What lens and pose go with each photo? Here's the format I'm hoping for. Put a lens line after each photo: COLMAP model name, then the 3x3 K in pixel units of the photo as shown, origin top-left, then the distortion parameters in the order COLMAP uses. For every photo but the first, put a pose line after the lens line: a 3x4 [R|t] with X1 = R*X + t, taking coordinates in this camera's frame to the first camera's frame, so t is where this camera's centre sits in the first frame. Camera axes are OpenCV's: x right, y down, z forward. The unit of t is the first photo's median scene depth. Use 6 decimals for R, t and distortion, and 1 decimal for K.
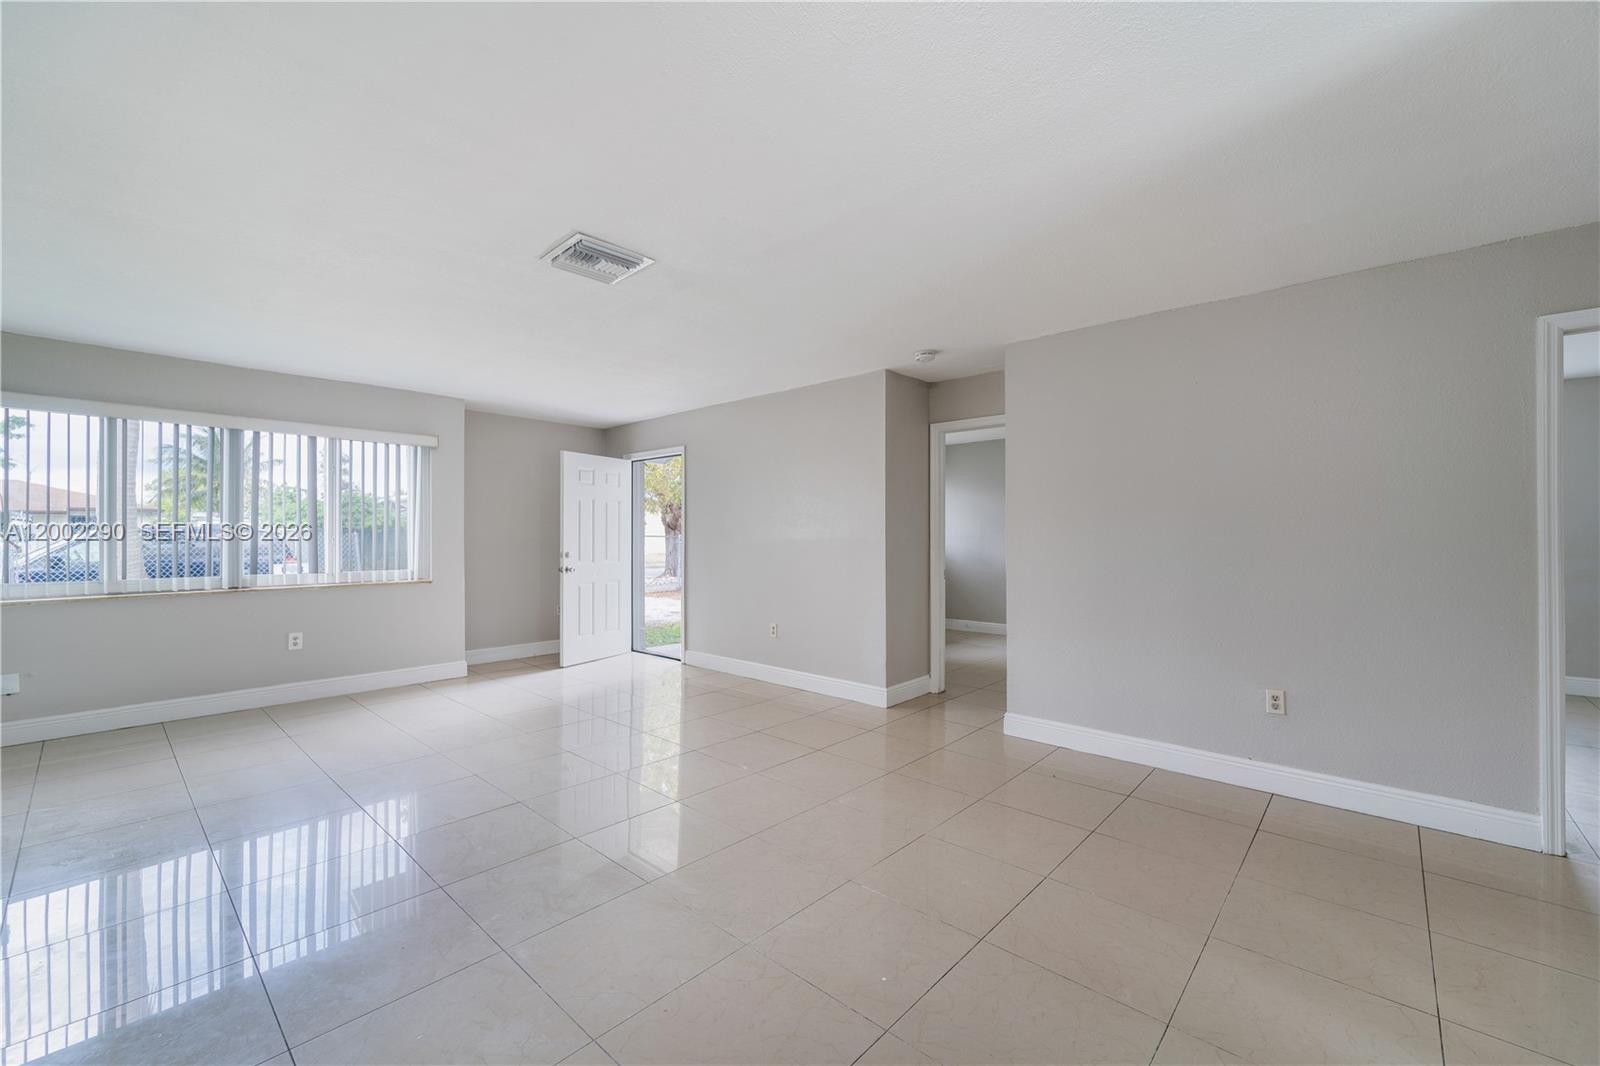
lens RADIAL K [[653.8, 0, 802.7], [0, 653.8, 536.5], [0, 0, 1]] dist [-0.000602, -0.000127]
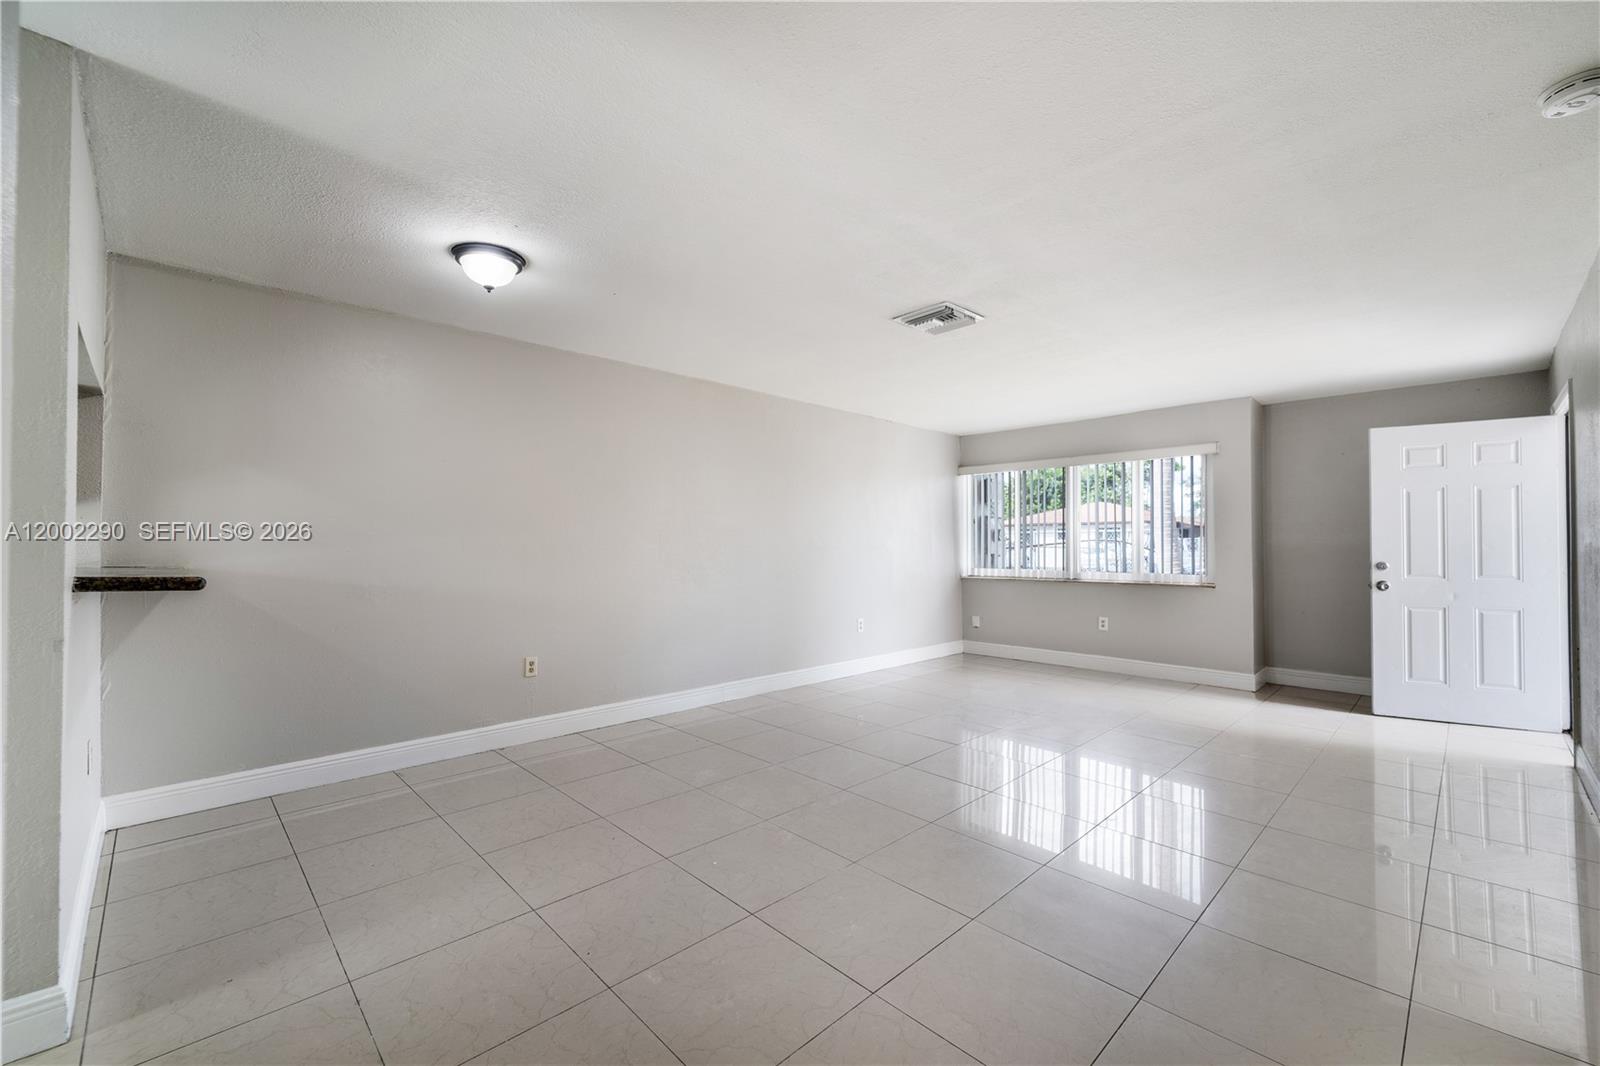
lens RADIAL K [[653.8, 0, 802.7], [0, 653.8, 536.5], [0, 0, 1]] dist [-0.000602, -0.000127]
pose [[-0.104719, -0.010096, -0.994451, 0.466816], [0.007093, 0.999915, -0.010899, -0.001979], [0.994477, -0.008195, -0.104639, 0.443256]]
